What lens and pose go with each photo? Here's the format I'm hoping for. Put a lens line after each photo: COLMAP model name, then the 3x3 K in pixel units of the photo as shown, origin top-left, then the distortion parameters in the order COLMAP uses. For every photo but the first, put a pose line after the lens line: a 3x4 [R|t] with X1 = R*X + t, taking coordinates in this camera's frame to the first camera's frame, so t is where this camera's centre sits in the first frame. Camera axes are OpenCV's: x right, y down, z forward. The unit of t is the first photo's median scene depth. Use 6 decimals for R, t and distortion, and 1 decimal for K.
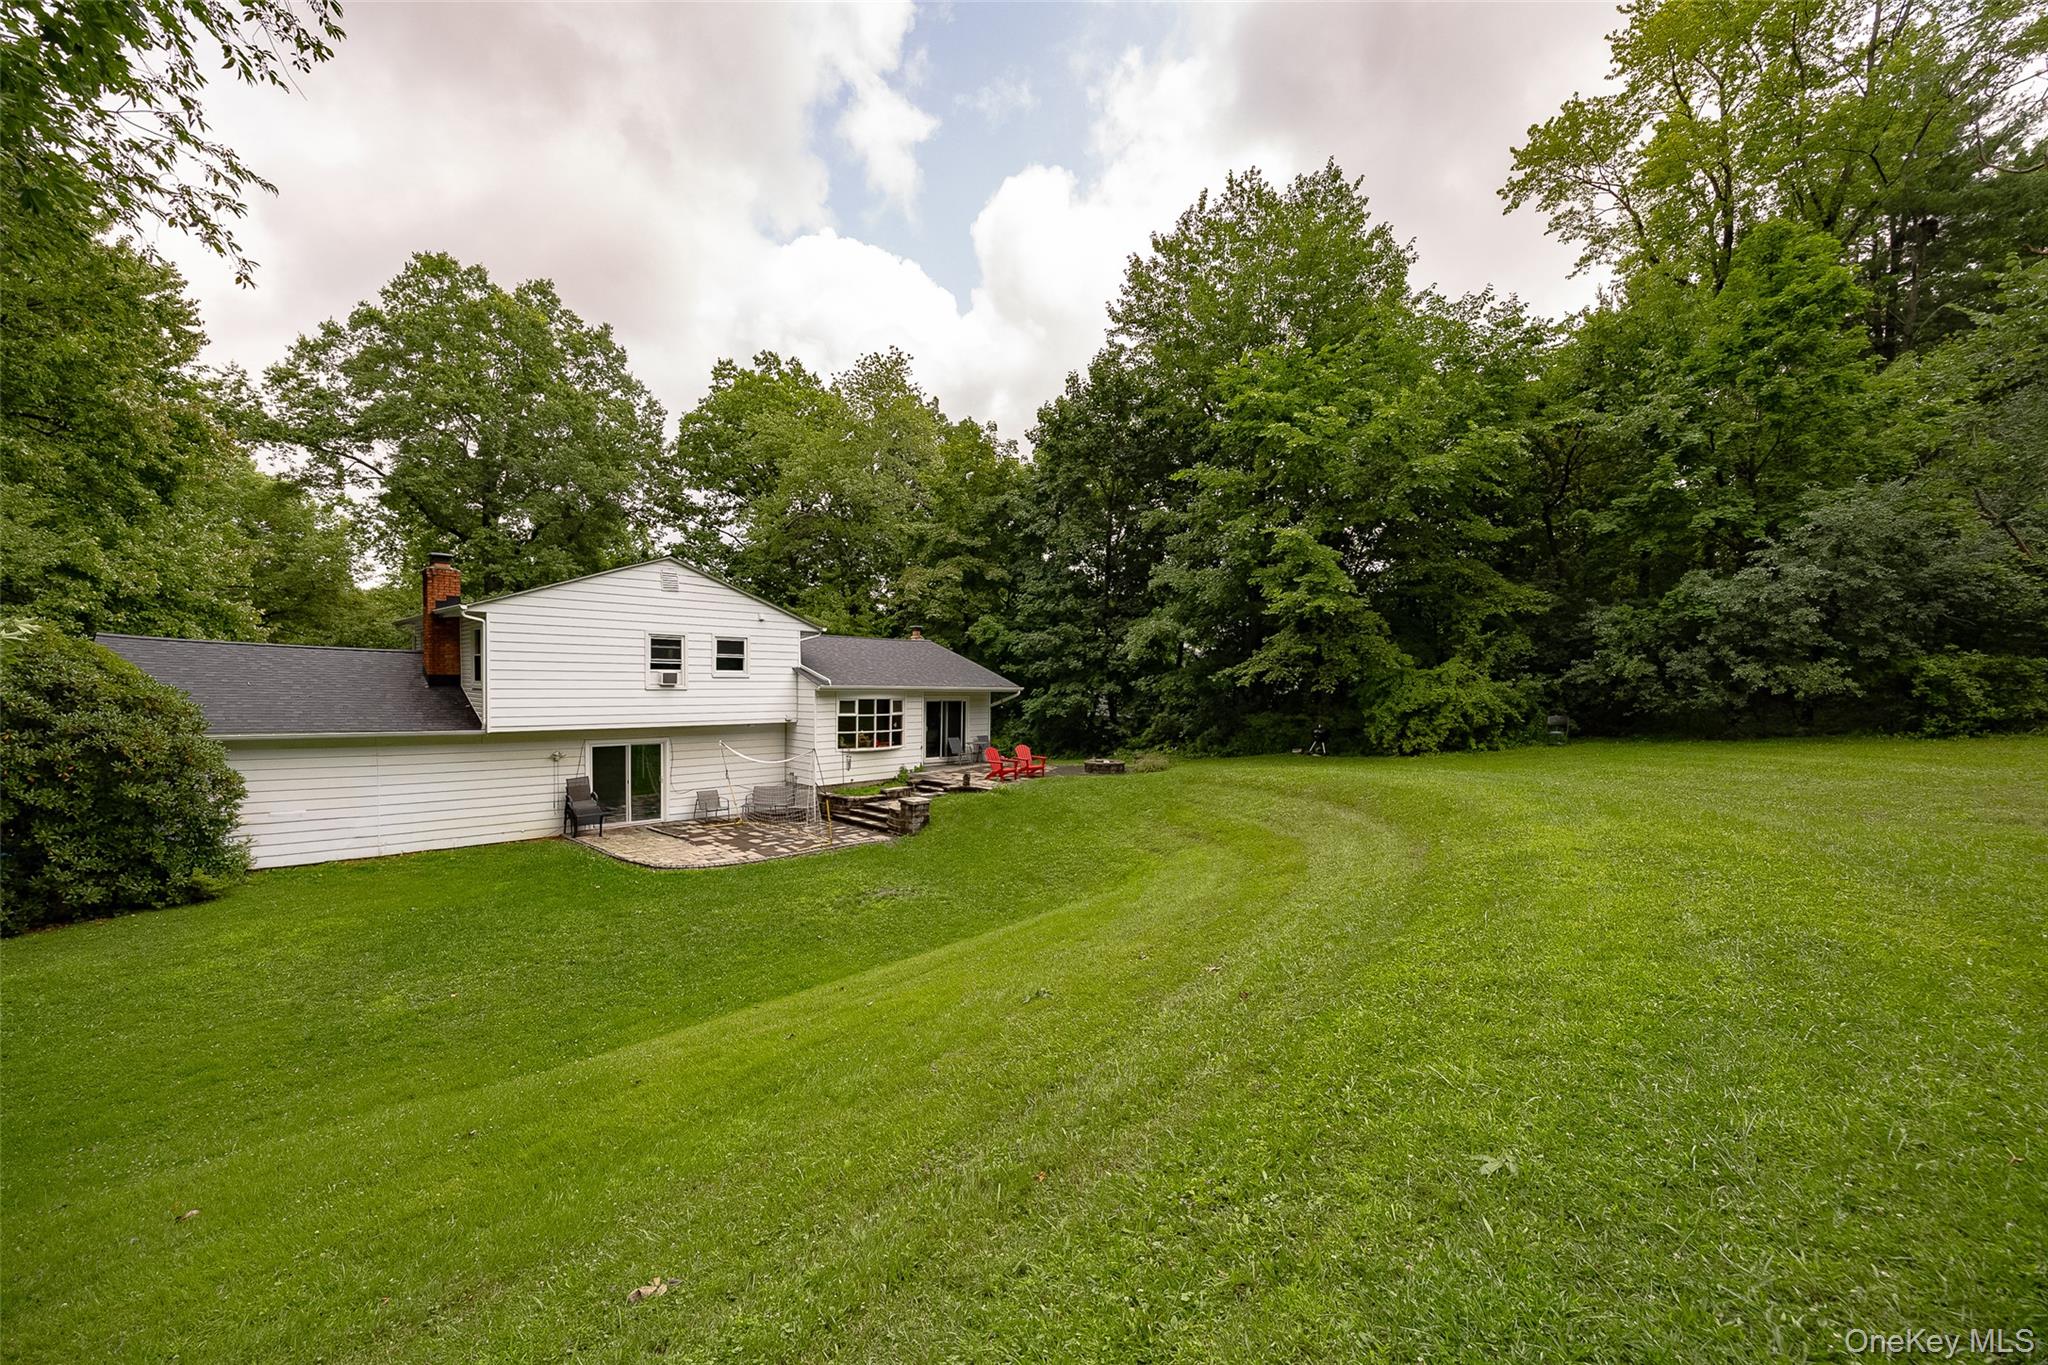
lens RADIAL K [[794.0, 0, 1024.0], [0, 794.0, 682.5], [0, 0, 1]] dist [0.000424, 0.000051]
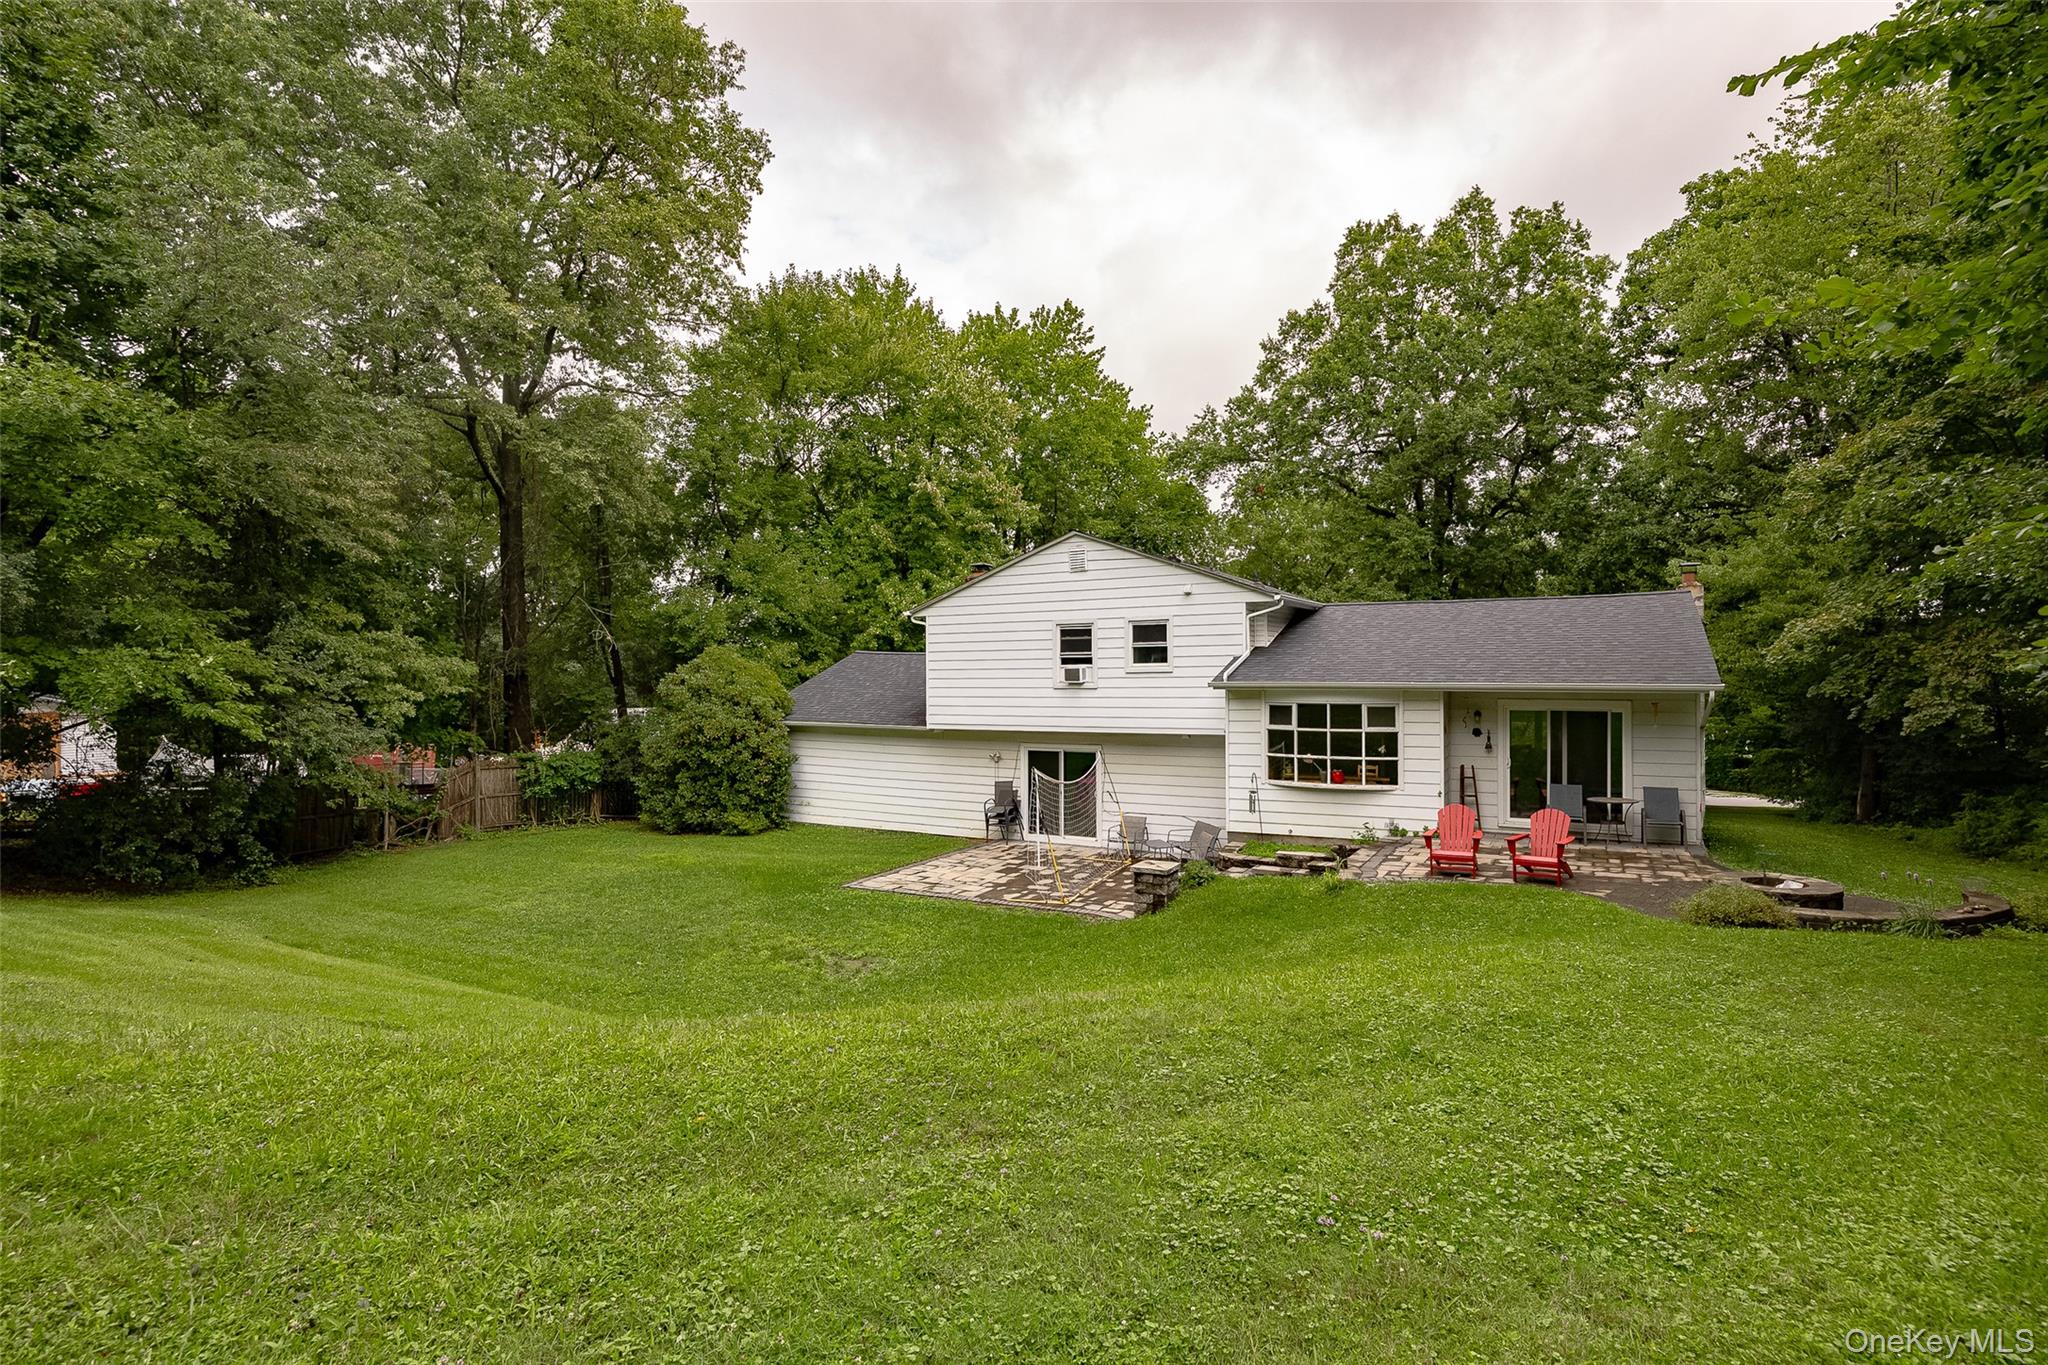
lens RADIAL K [[966.1, 0, 1024.0], [0, 966.1, 682.5], [0, 0, 1]] dist [-0.000541, -0.000027]
pose [[0.282672, -0.007033, -0.959191, 0.492080], [0.008611, 0.999951, -0.004795, 0.006924], [0.959178, -0.006904, 0.282719, 0.617201]]
